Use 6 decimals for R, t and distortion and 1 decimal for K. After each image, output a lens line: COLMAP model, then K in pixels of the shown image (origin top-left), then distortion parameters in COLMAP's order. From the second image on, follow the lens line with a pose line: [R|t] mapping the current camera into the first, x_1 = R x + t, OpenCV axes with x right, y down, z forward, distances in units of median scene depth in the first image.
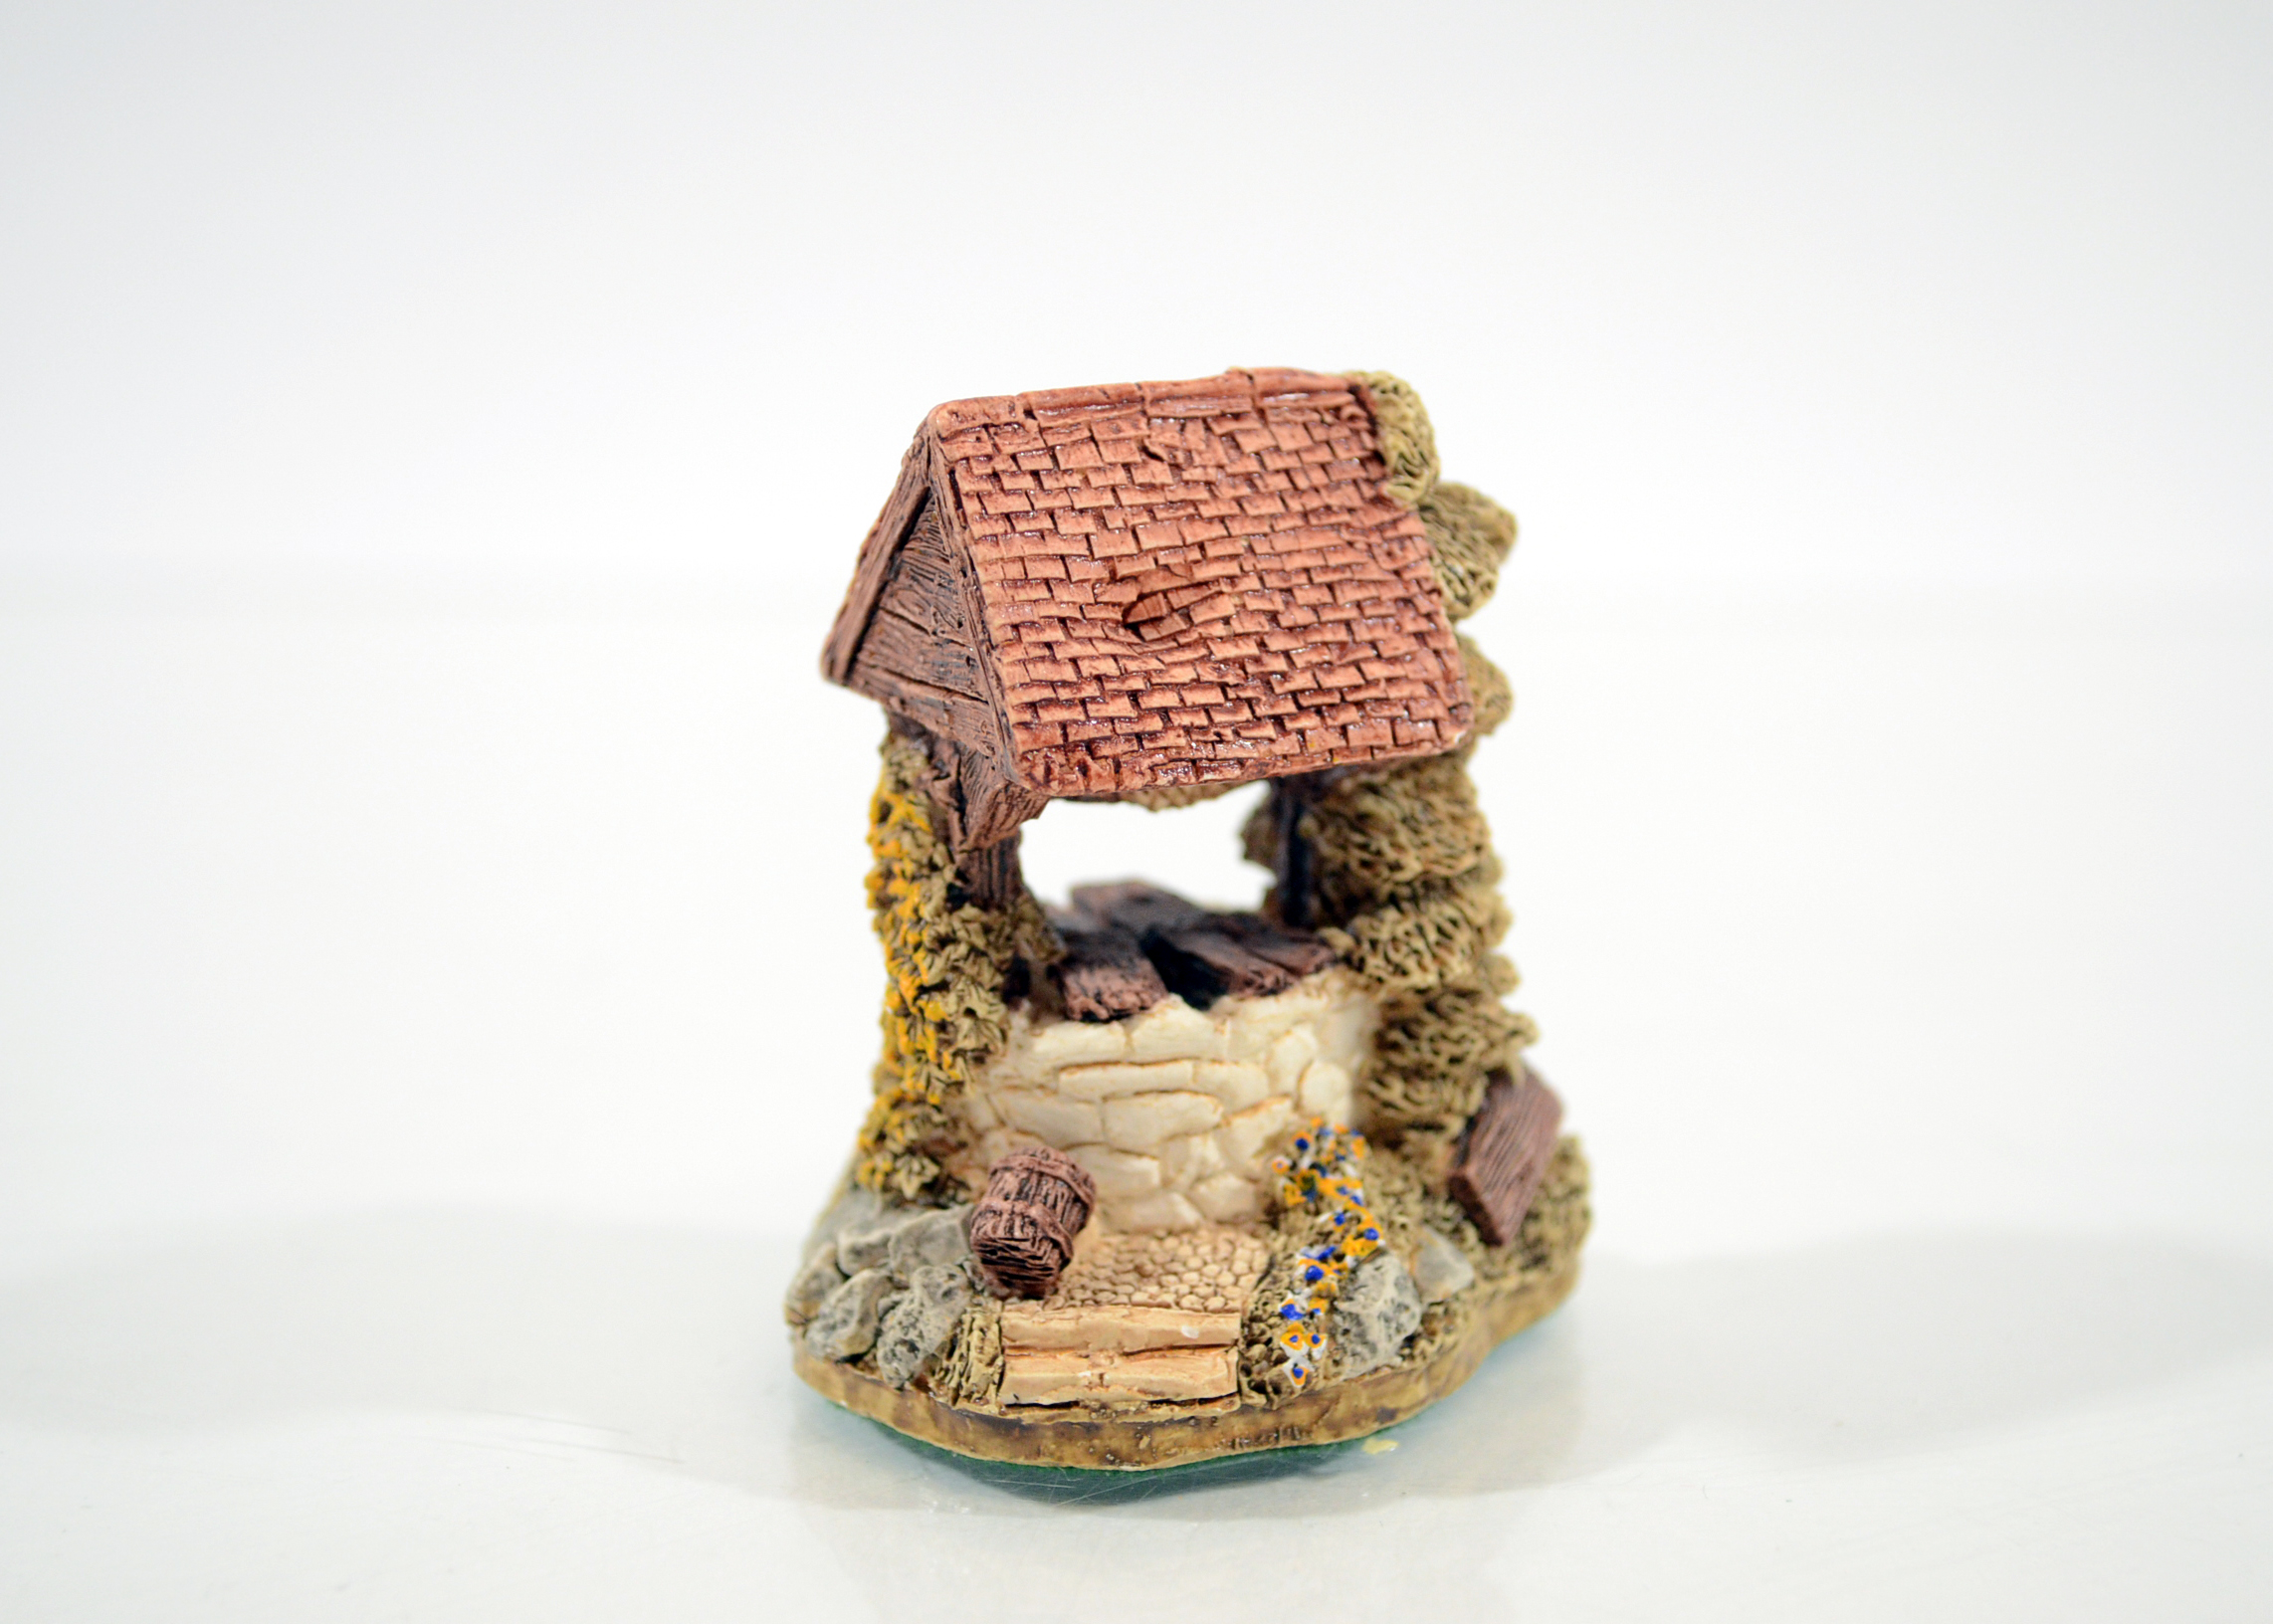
lens RADIAL K [[3574.8, 0, 1134.8], [0, 3574.8, 815.2], [0, 0, 1]] dist [0.009989, 0.000000]
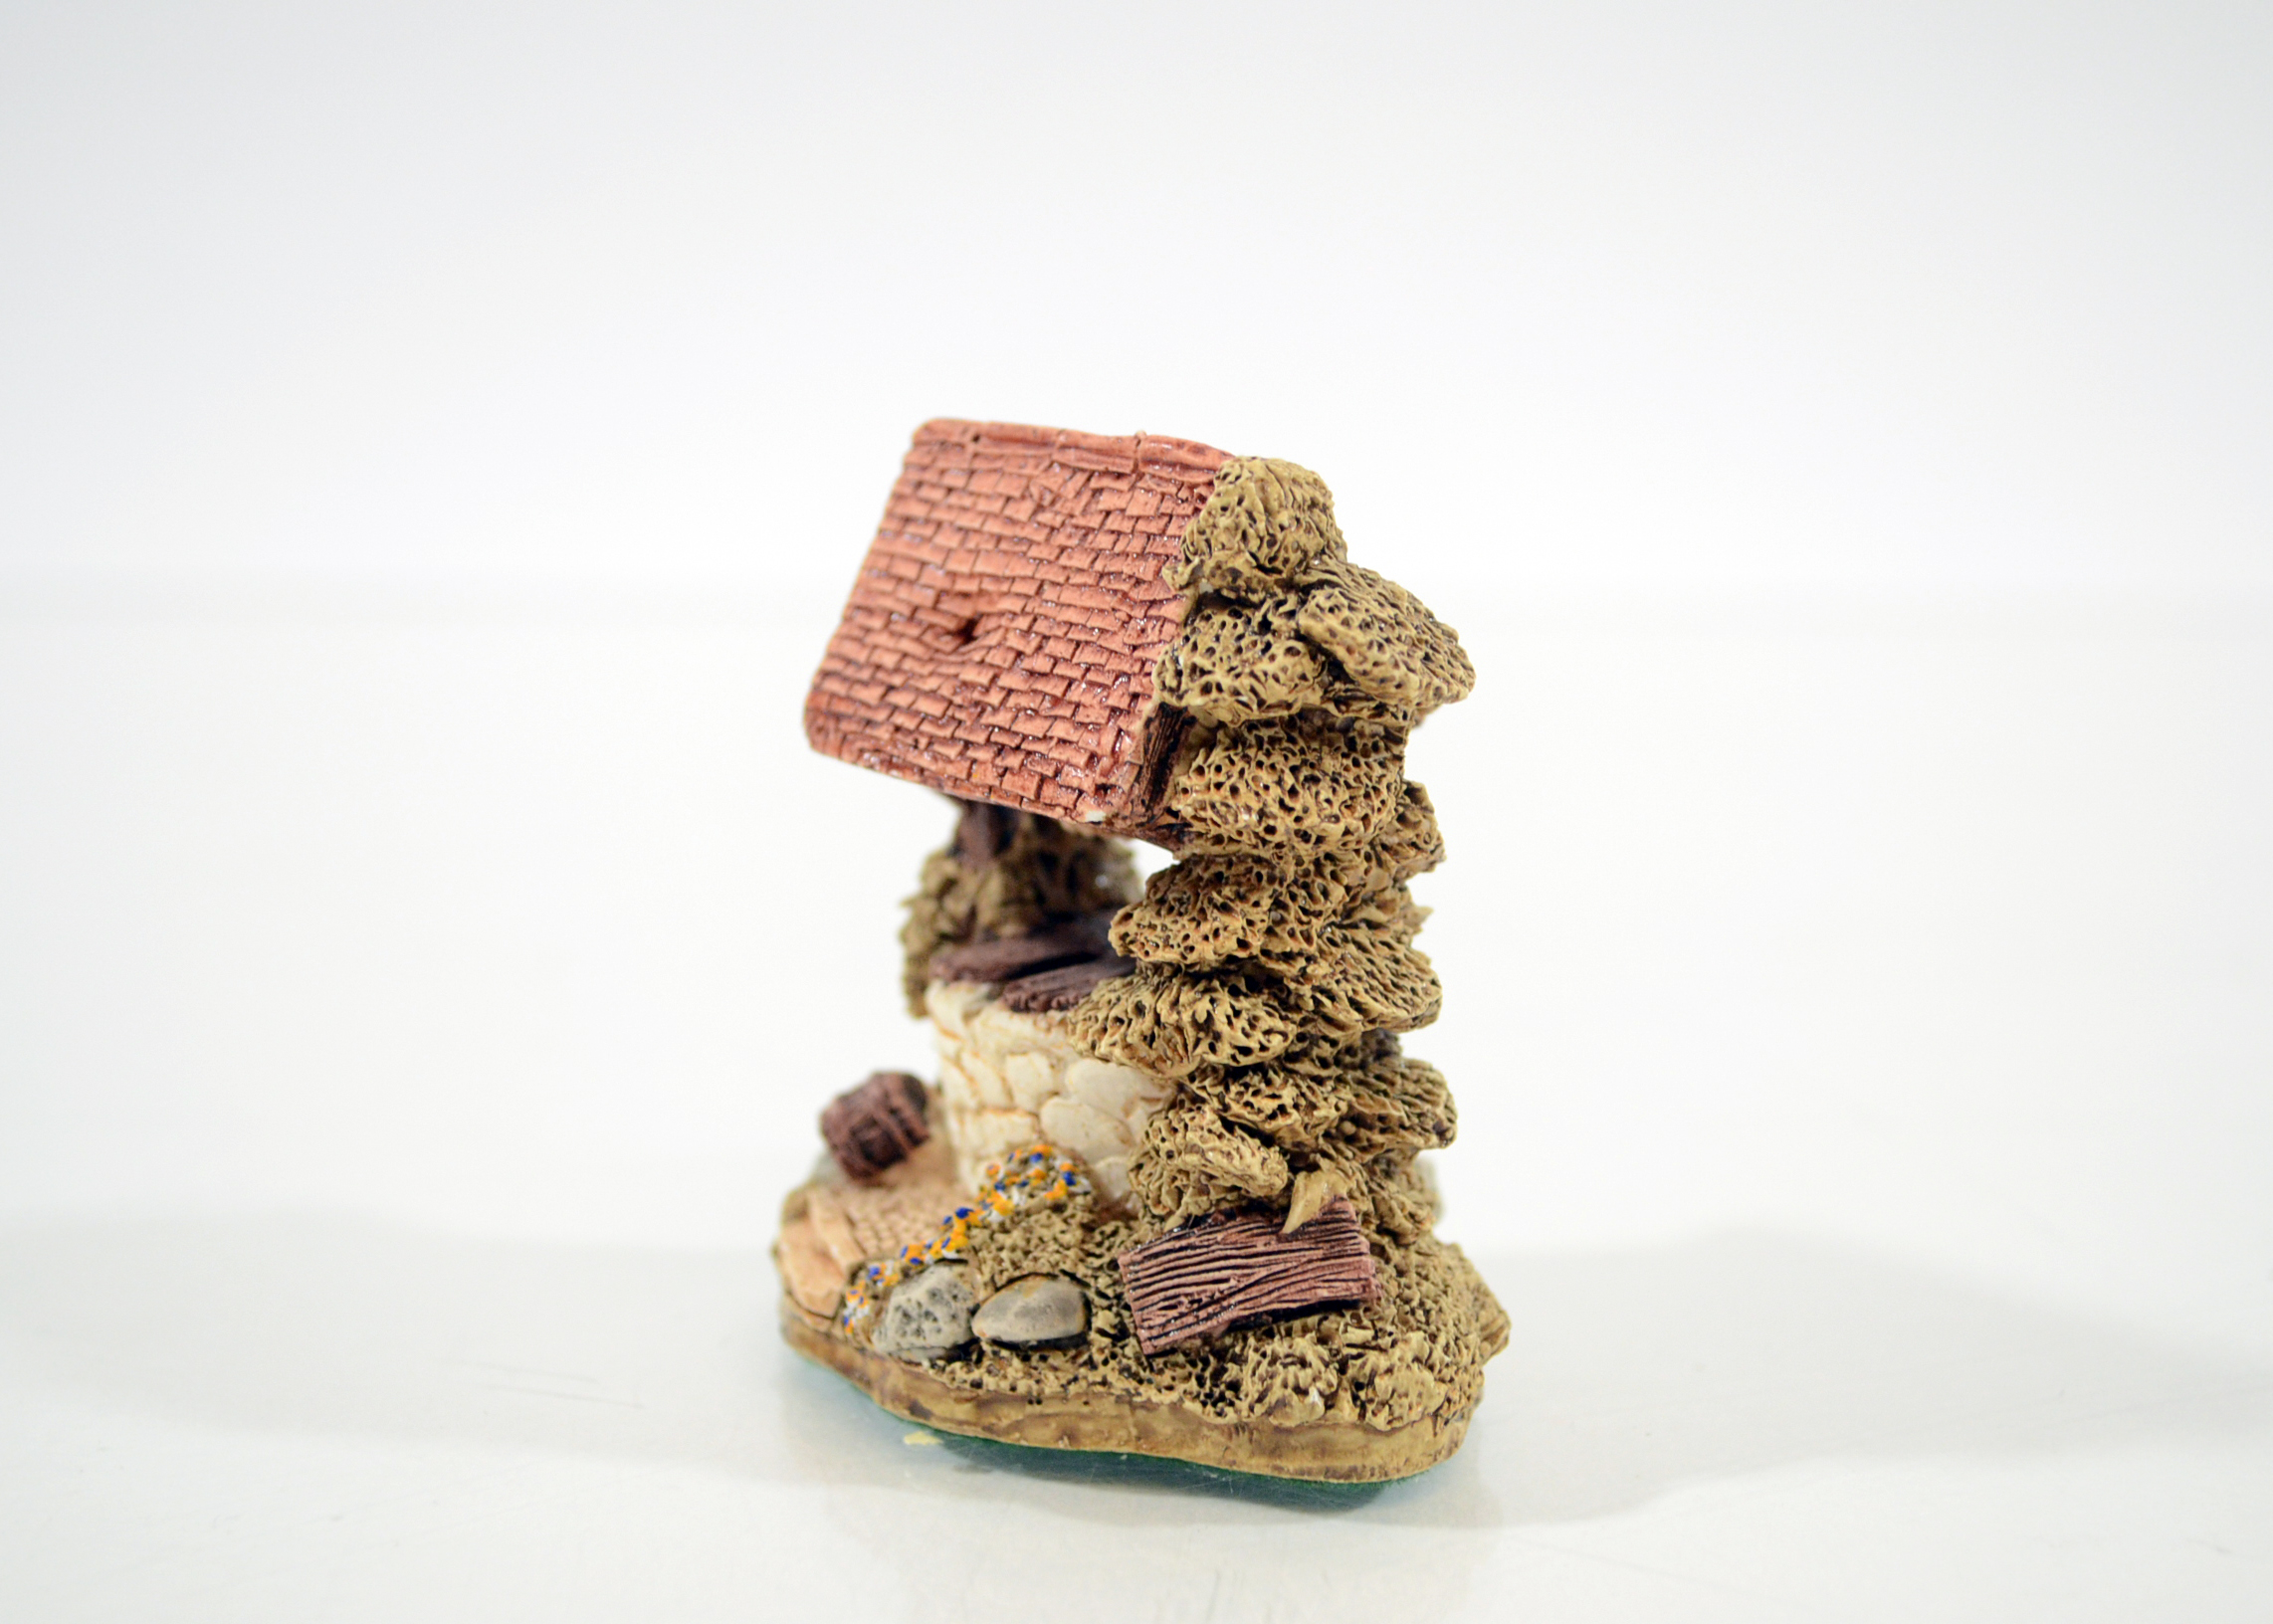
lens RADIAL K [[3574.8, 0, 1134.8], [0, 3574.8, 815.3], [0, 0, 1]] dist [0.009989, 0.000000]
pose [[0.244612, 0.220684, -0.944174, 1.060960], [-0.232233, 0.958747, 0.163925, -0.192391], [0.941399, 0.179170, 0.285771, 0.734723]]
